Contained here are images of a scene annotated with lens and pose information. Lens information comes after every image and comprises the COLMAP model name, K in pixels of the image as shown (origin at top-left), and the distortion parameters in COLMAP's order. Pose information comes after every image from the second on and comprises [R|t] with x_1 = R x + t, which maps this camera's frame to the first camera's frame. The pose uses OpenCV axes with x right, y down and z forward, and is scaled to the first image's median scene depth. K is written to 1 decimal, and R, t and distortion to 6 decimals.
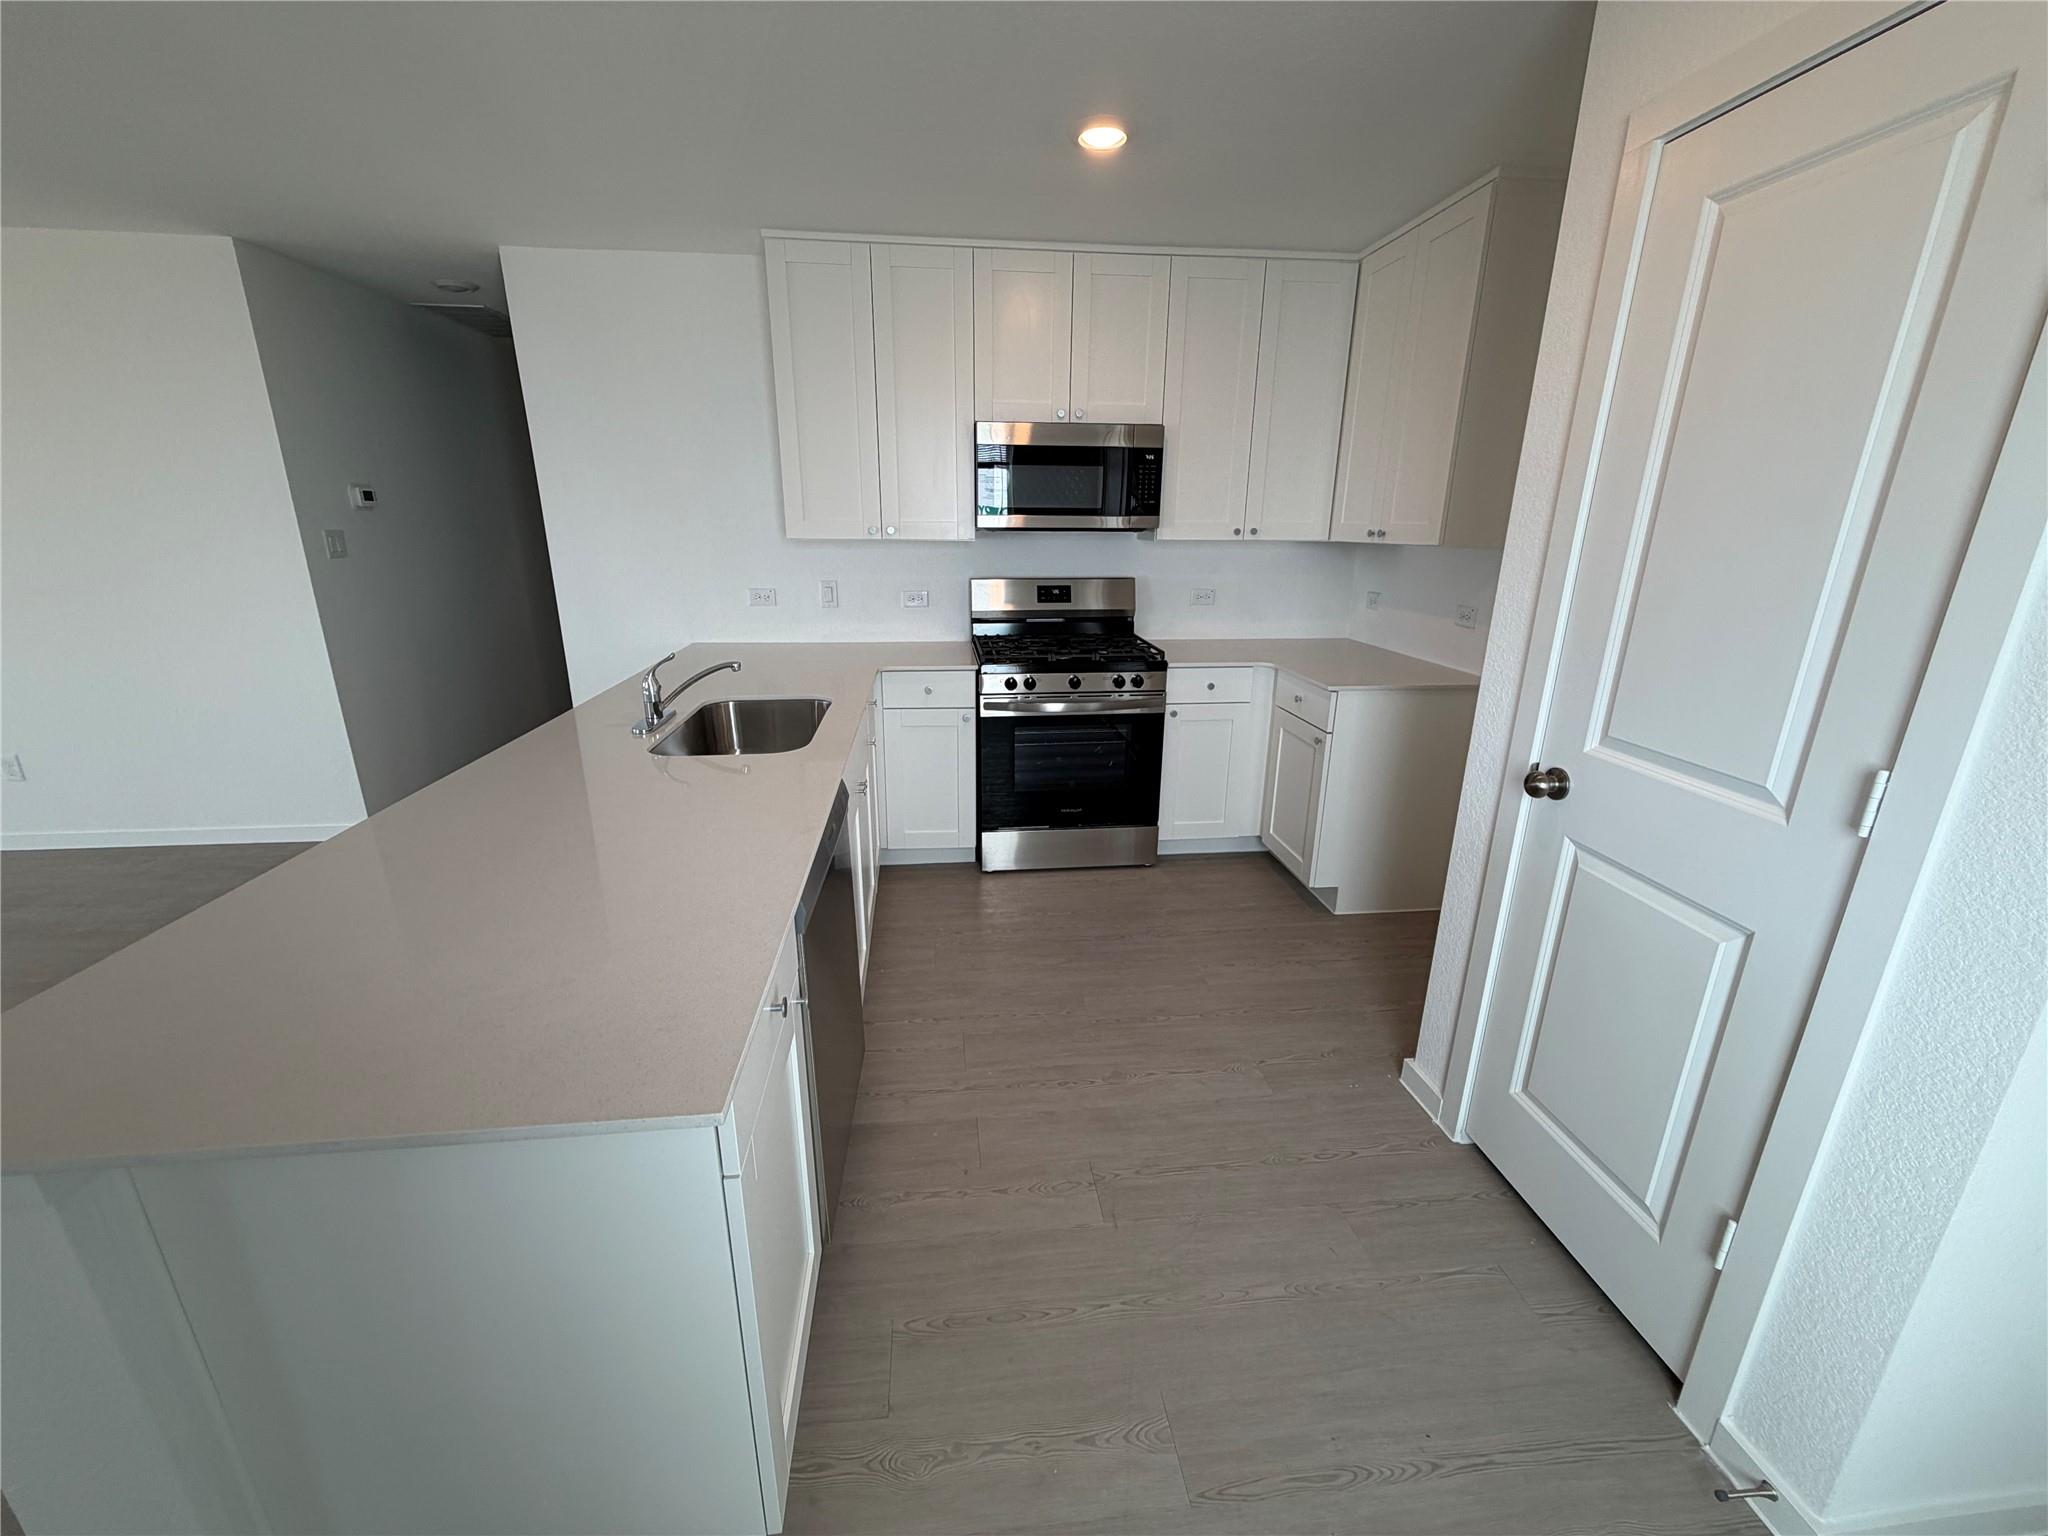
lens RADIAL K [[811.1, 0, 1020.5], [0, 811.1, 773.2], [0, 0, 1]] dist [-0.000698, 0.000021]
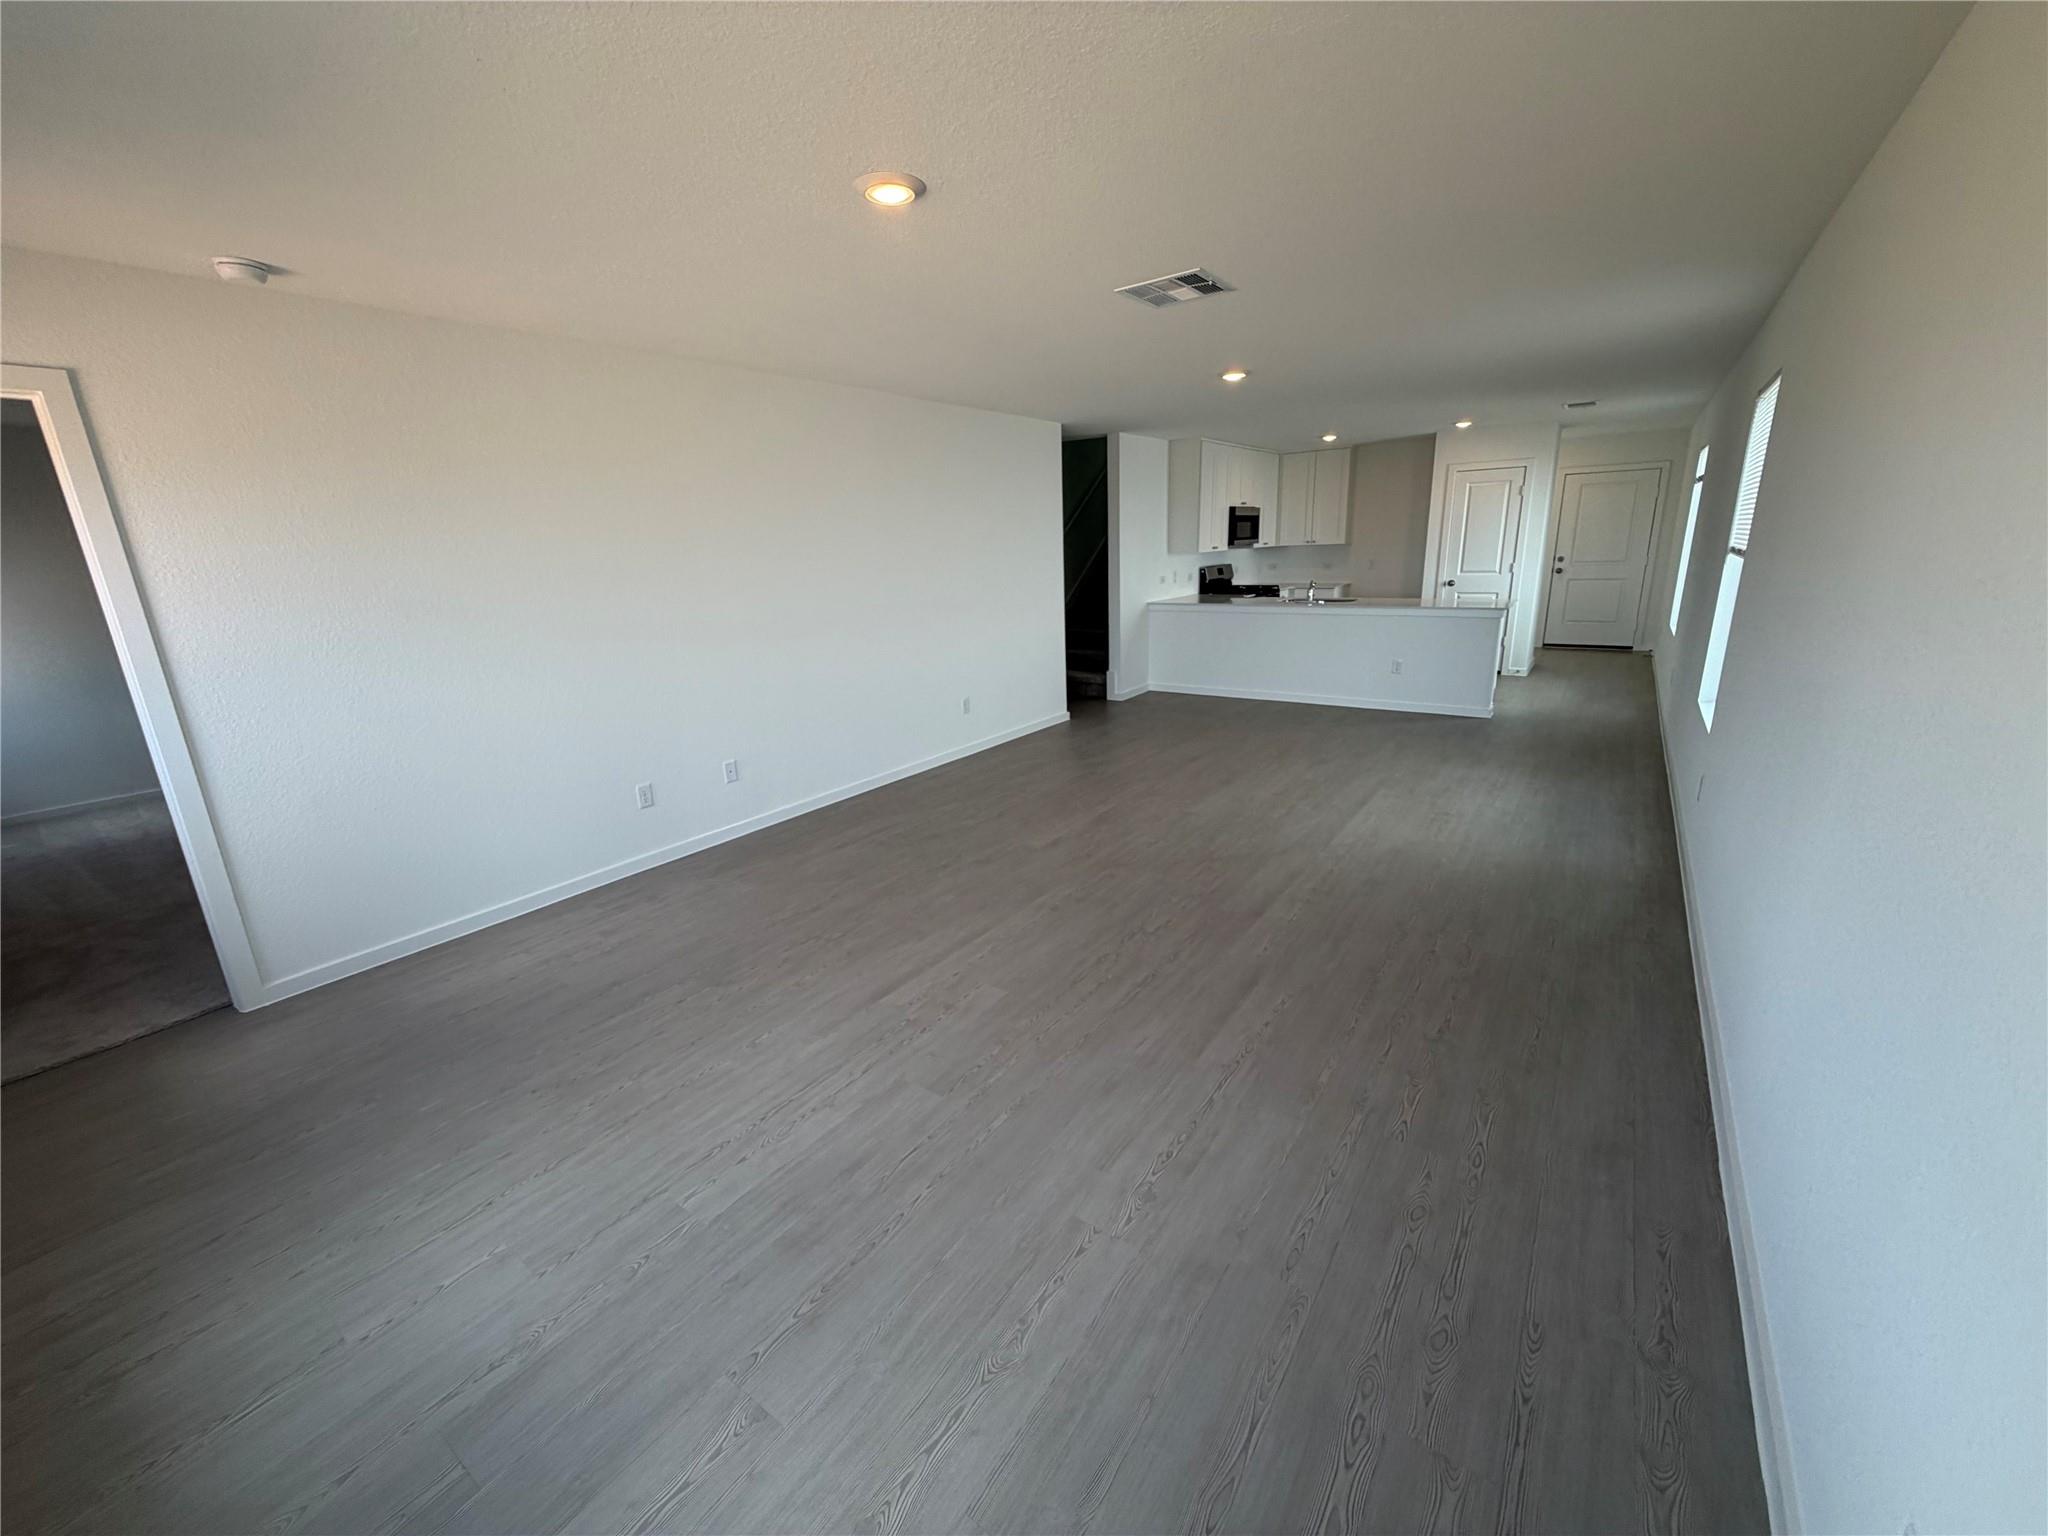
lens RADIAL K [[811.1, 0, 1037.2], [0, 811.1, 762.9], [0, 0, 1]] dist [-0.000698, 0.000021]
pose [[0.652370, -0.226836, 0.723159, -2.579783], [0.266266, 0.961934, 0.061532, 0.047292], [-0.709589, 0.152411, 0.687935, -0.264515]]
